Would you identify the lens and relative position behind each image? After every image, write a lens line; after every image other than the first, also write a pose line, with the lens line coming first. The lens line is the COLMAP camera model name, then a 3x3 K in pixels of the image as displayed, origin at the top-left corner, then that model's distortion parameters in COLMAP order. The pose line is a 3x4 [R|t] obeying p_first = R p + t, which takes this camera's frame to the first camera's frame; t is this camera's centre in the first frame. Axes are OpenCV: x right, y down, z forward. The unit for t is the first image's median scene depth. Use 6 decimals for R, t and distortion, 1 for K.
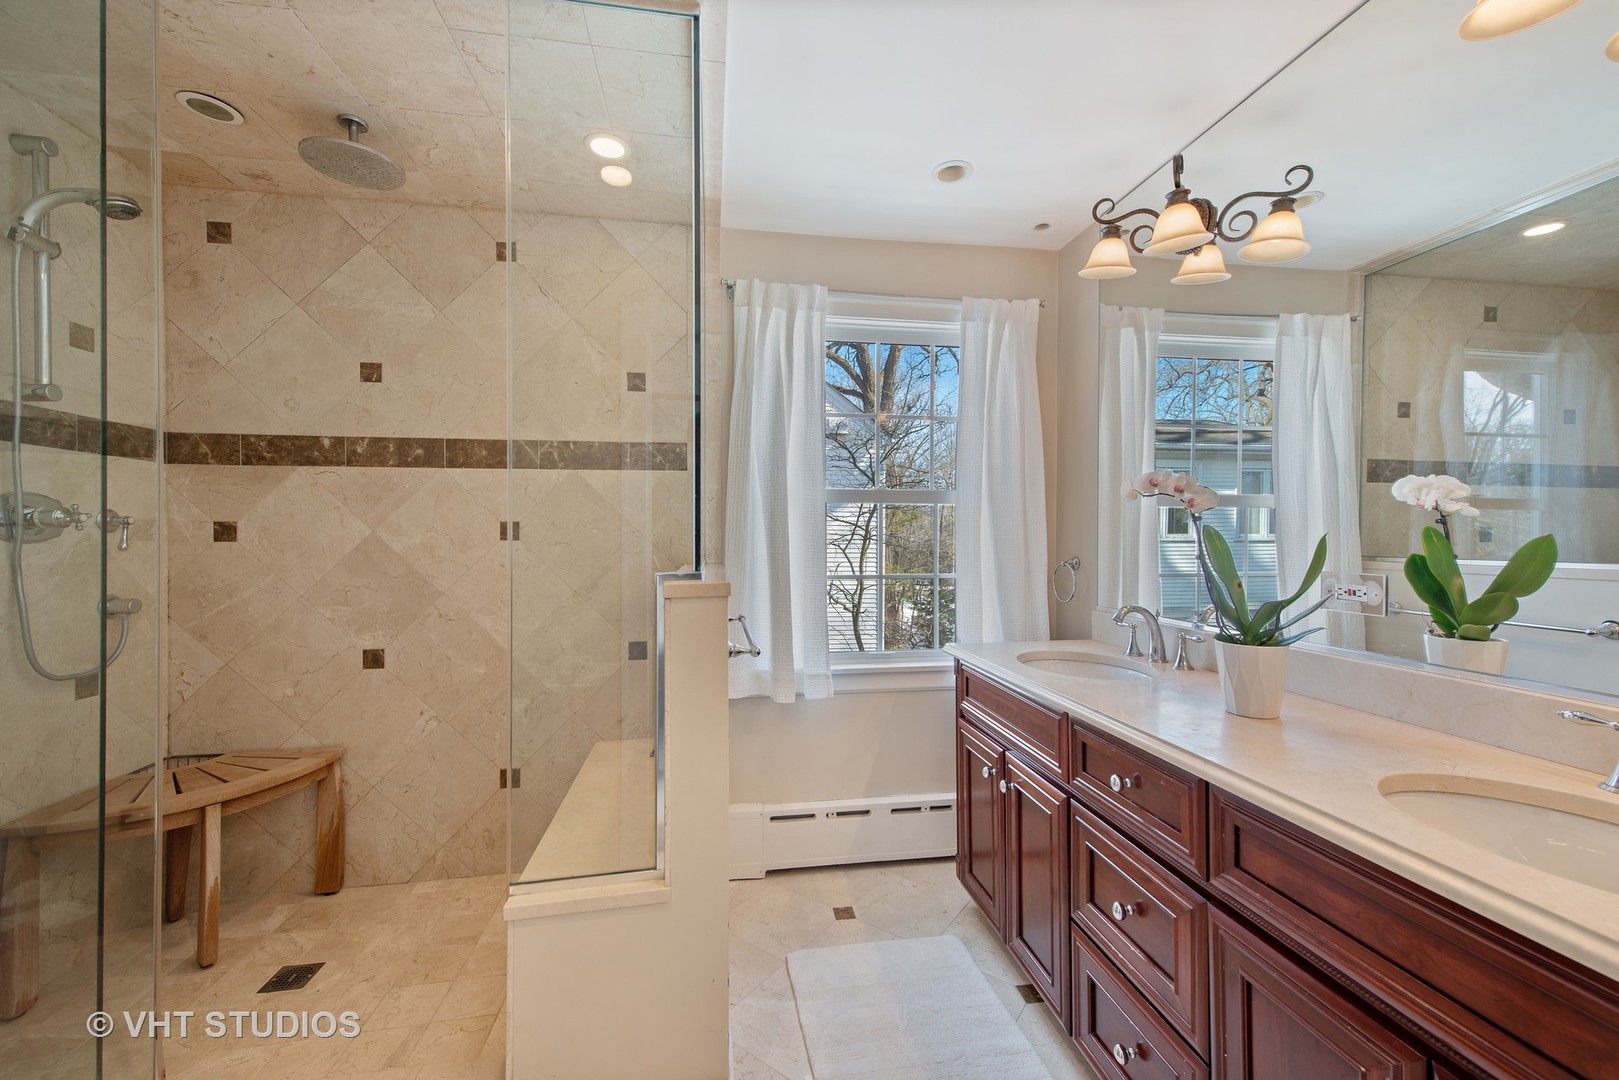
lens RADIAL K [[634.0, 0, 808.5], [0, 634.0, 538.3], [0, 0, 1]] dist [0.014334, -0.000745]
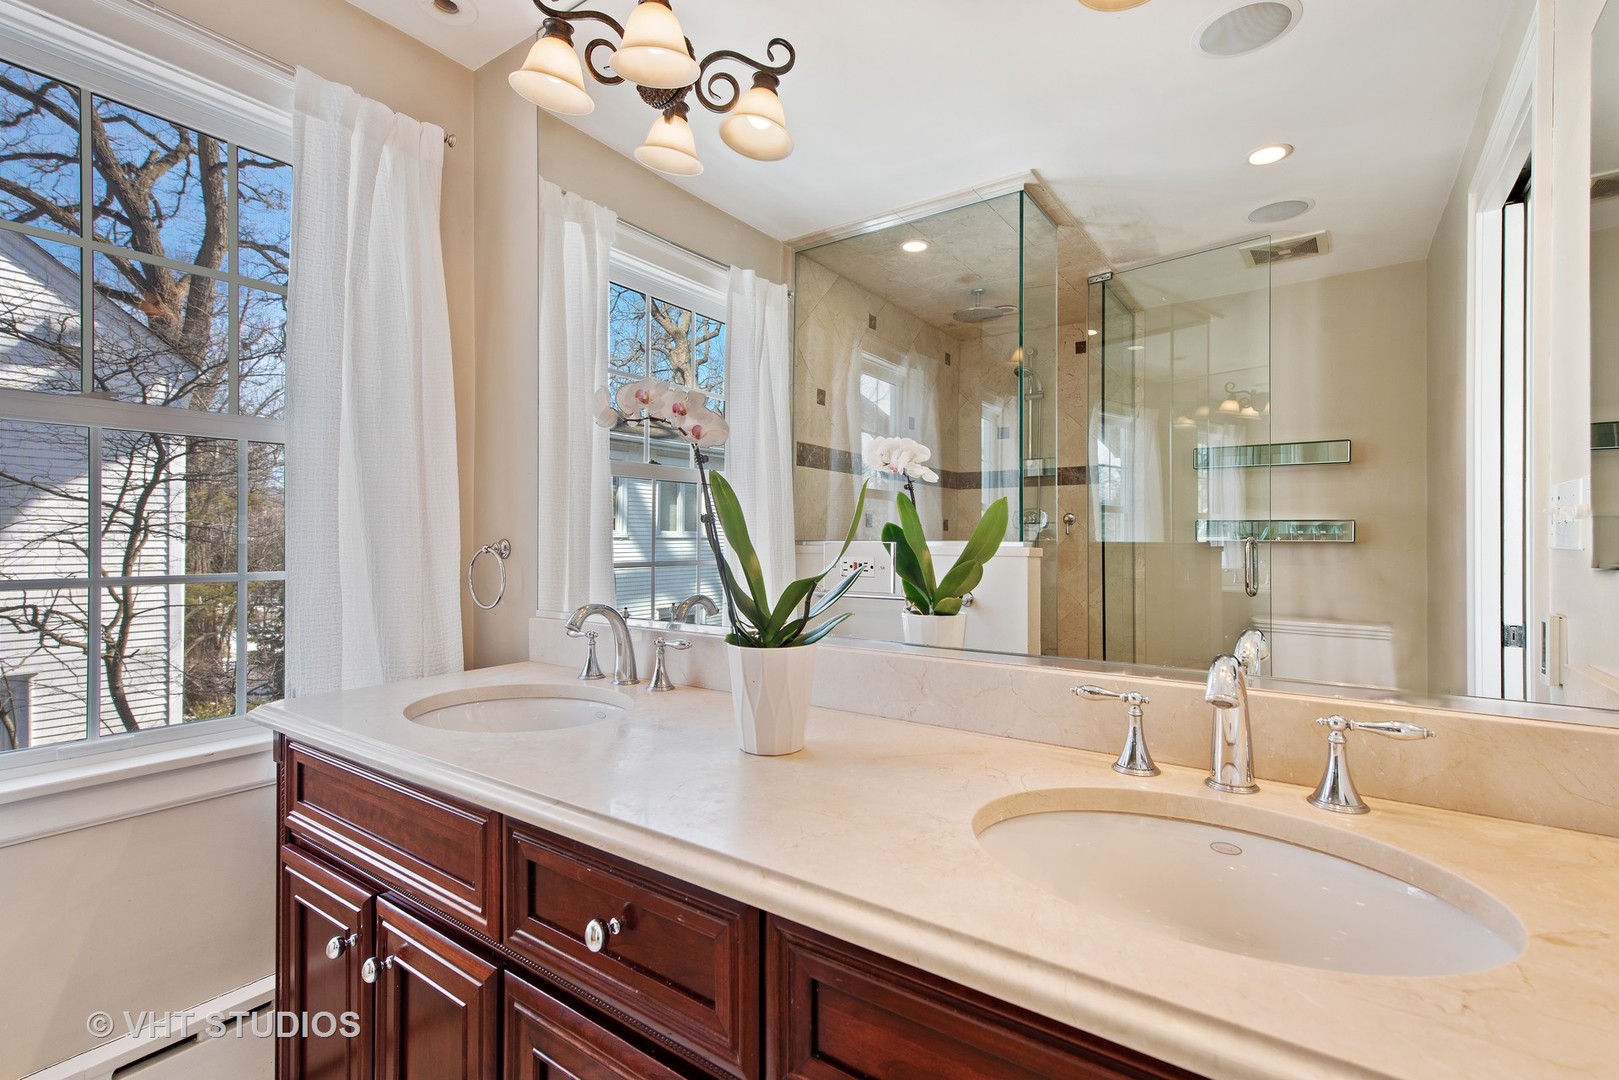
lens RADIAL K [[738.3, 0, 809.0], [0, 738.3, 541.9], [0, 0, 1]] dist [0.016996, -0.000644]
pose [[0.696015, -0.002577, 0.718023, 0.105132], [-0.000251, 0.999993, 0.003832, 0.035122], [-0.718027, -0.002847, 0.696009, 0.283557]]
